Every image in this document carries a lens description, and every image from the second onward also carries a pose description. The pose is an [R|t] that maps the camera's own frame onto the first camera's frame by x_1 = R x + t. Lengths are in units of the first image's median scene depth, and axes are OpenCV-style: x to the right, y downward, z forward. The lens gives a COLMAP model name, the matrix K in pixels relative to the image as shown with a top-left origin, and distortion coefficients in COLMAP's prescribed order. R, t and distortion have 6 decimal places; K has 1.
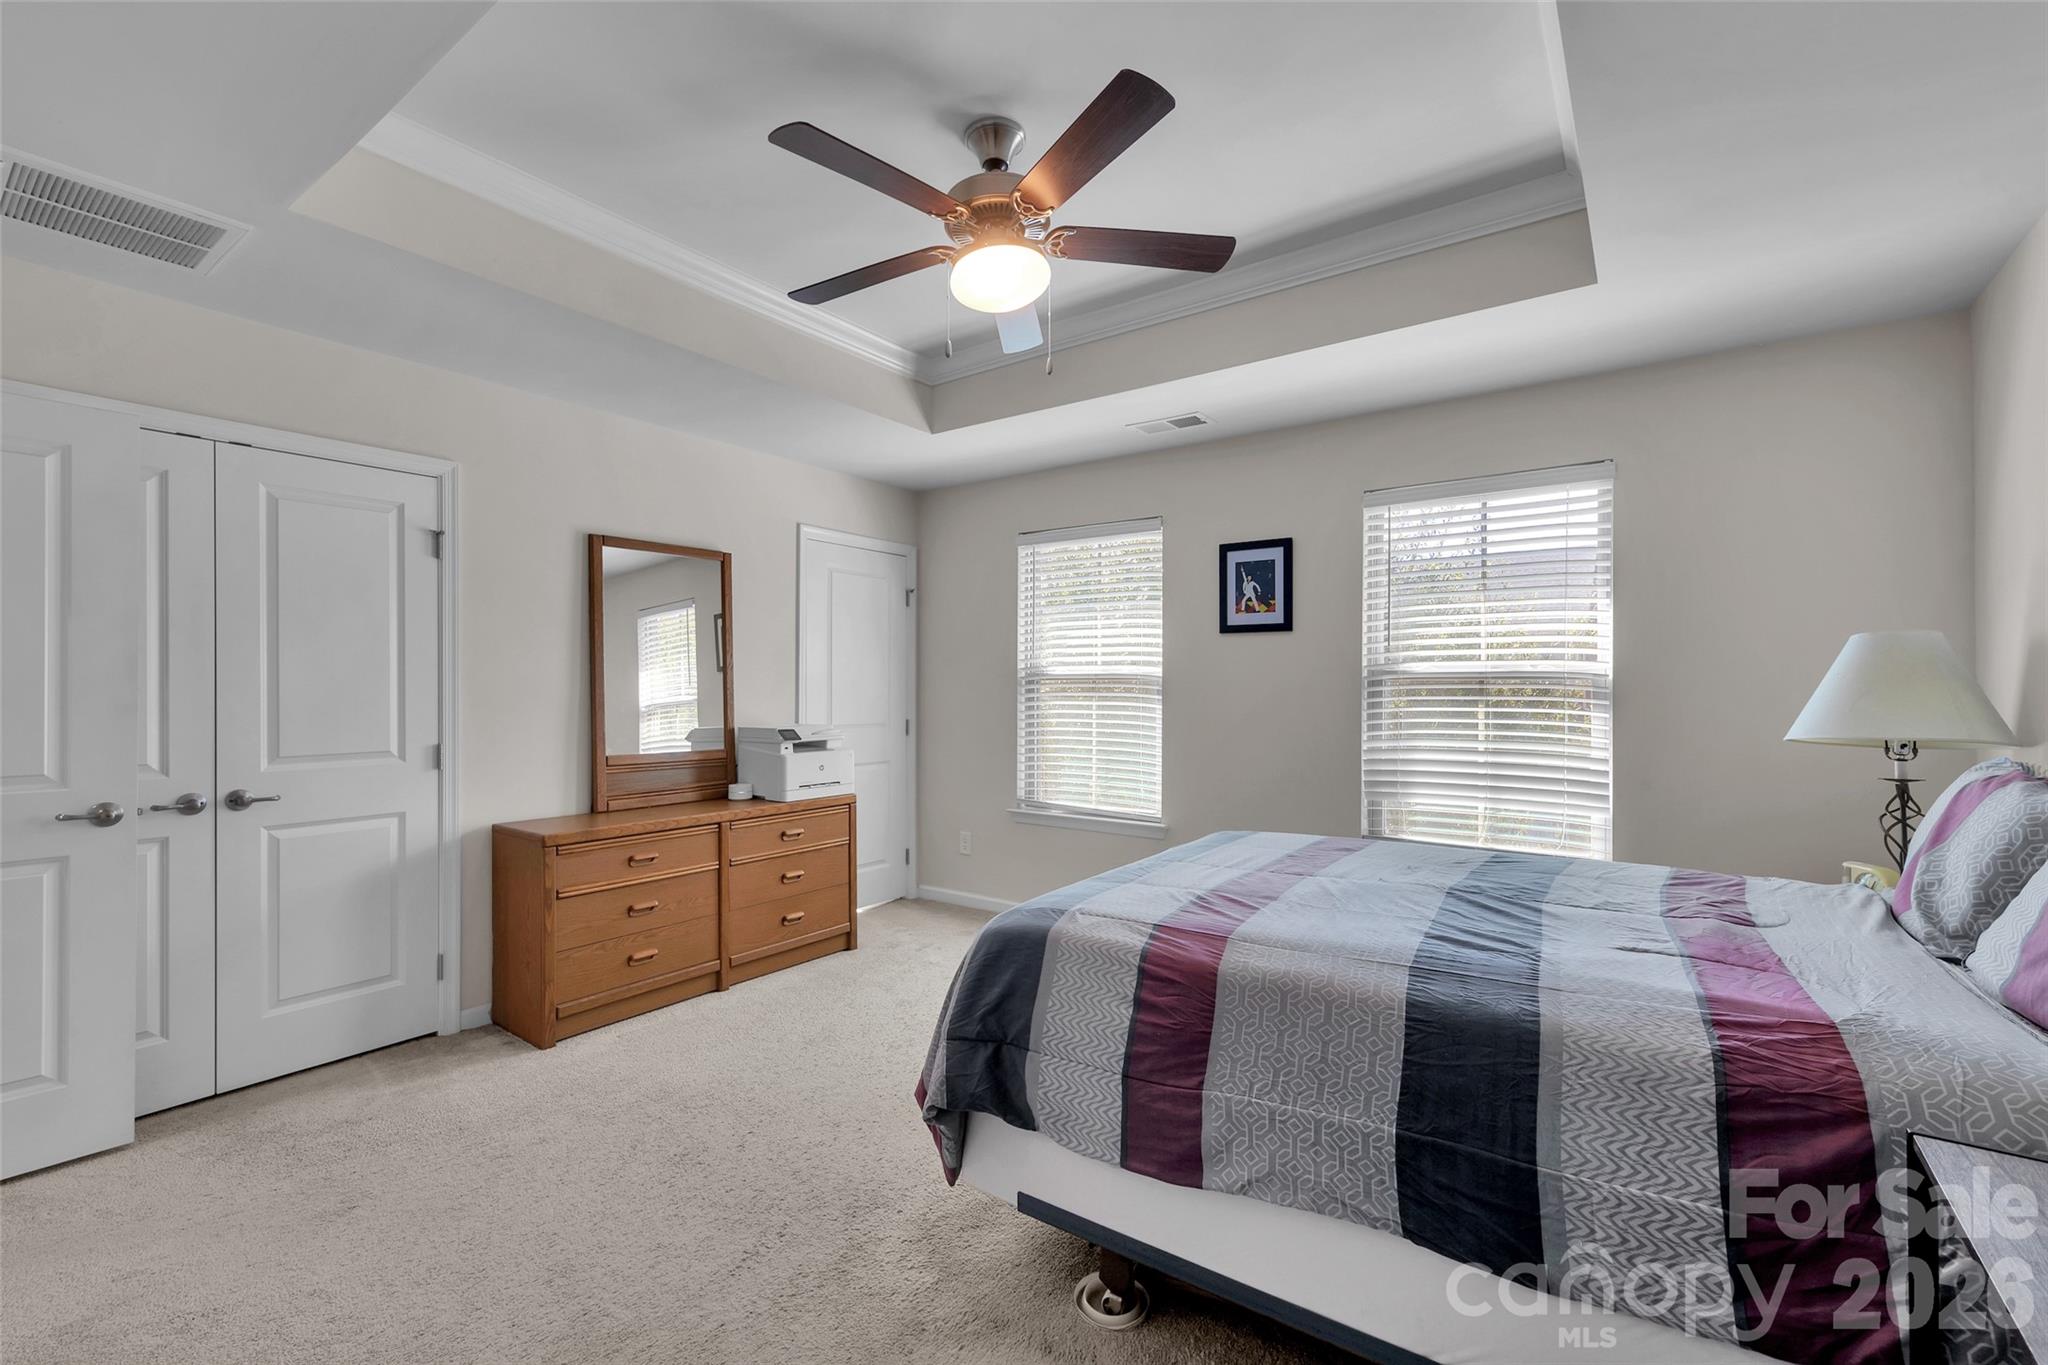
lens RADIAL K [[899.2, 0, 1035.8], [0, 899.2, 681.8], [0, 0, 1]] dist [0.005987, -0.001834]
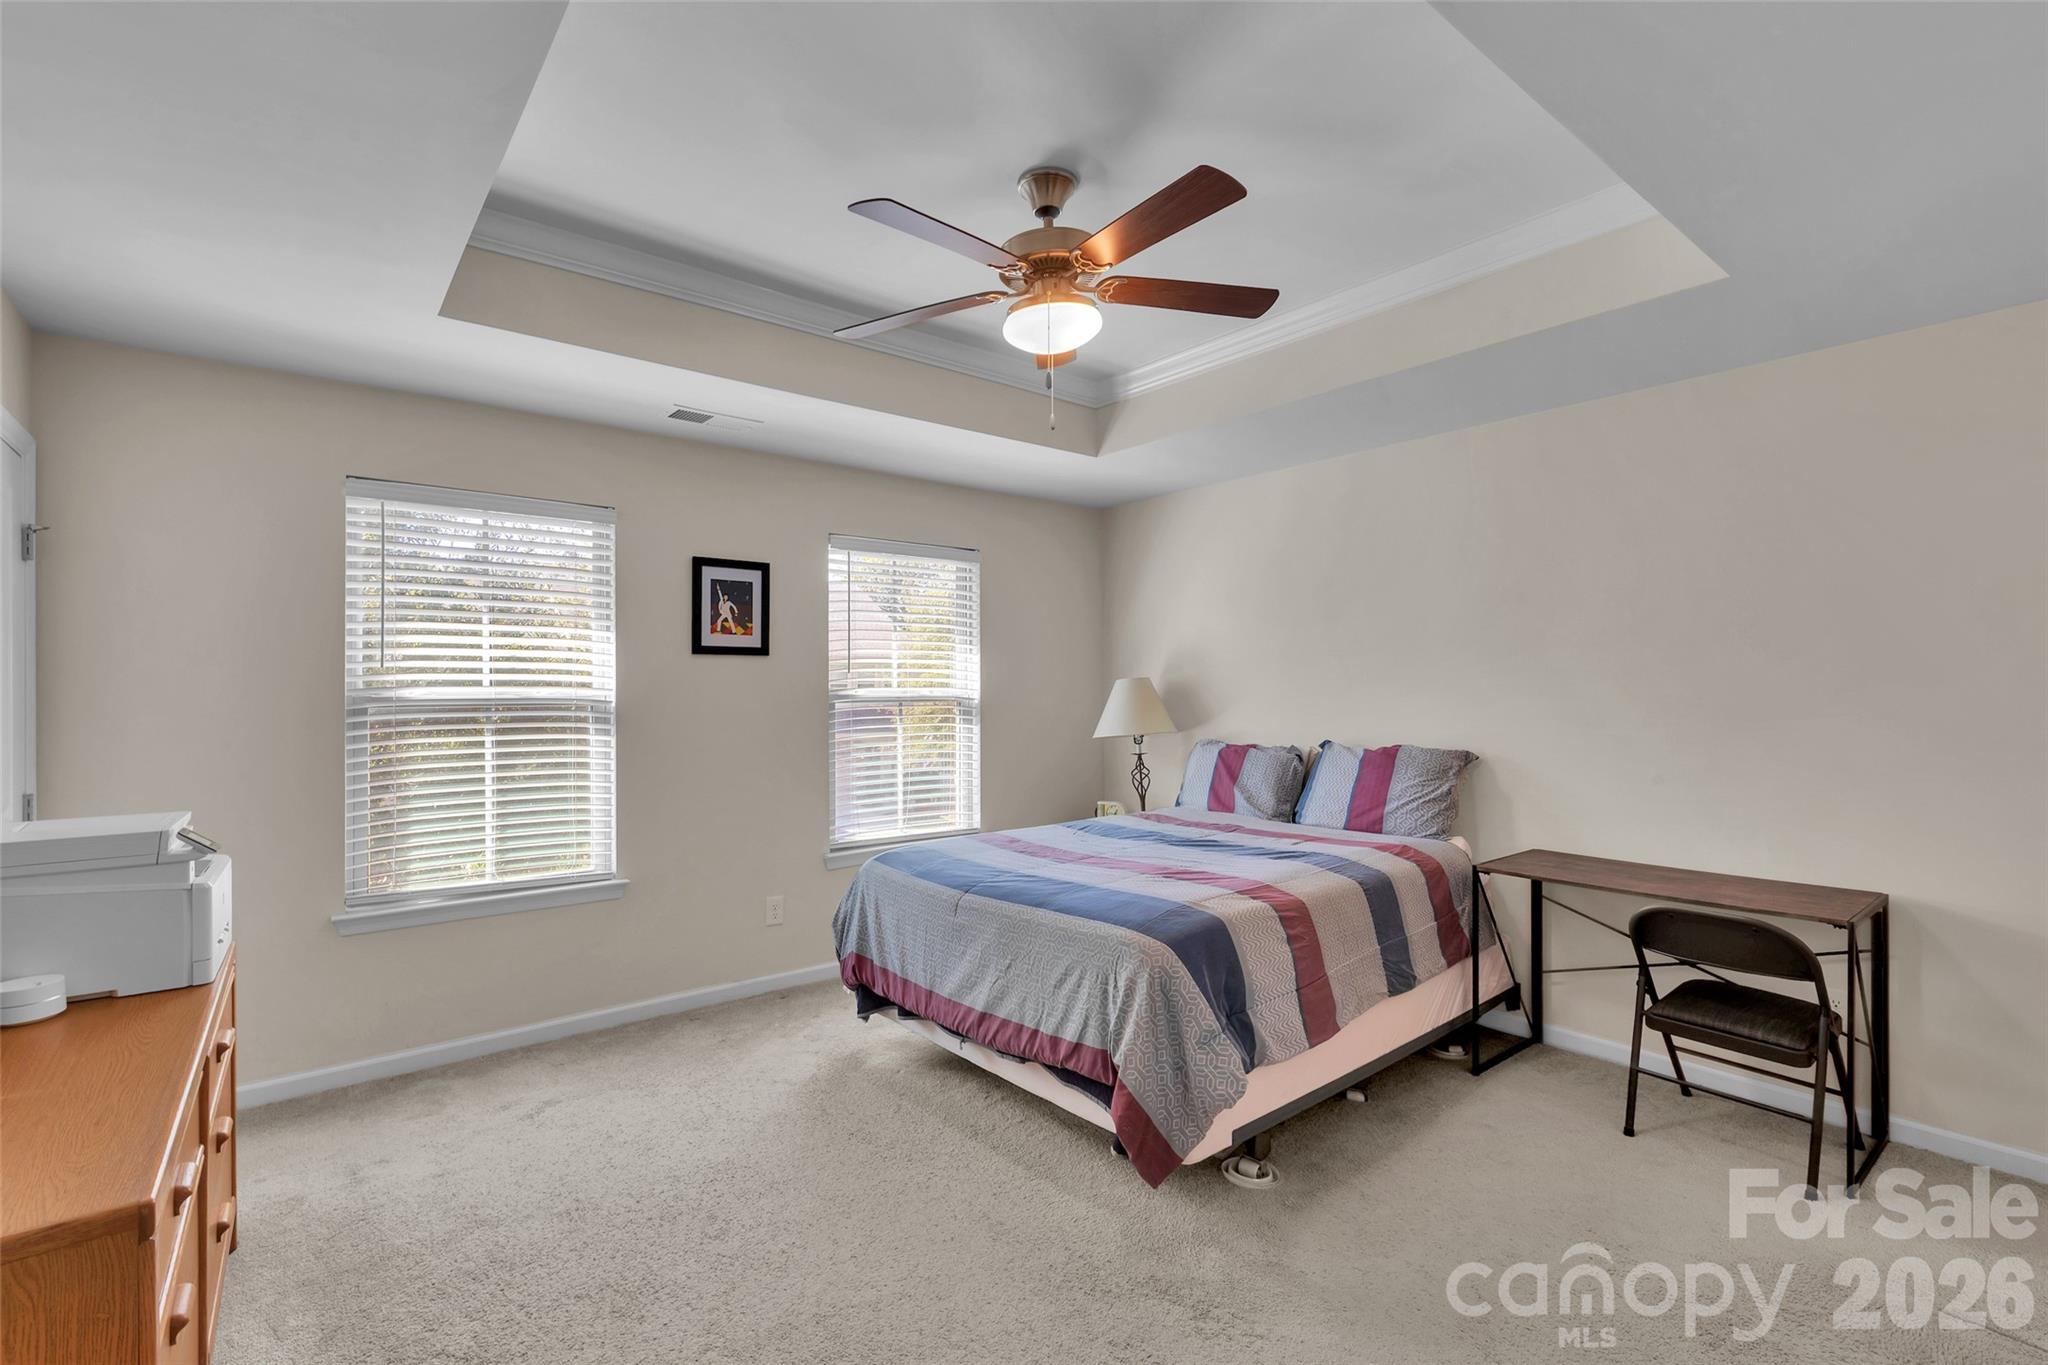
lens RADIAL K [[899.2, 0, 1036.8], [0, 899.2, 685.6], [0, 0, 1]] dist [0.005987, -0.001834]
pose [[0.289636, 0.016814, 0.956989, -0.571101], [0.008910, 0.999755, -0.020262, -0.000303], [-0.957095, 0.014396, 0.289415, 0.409891]]
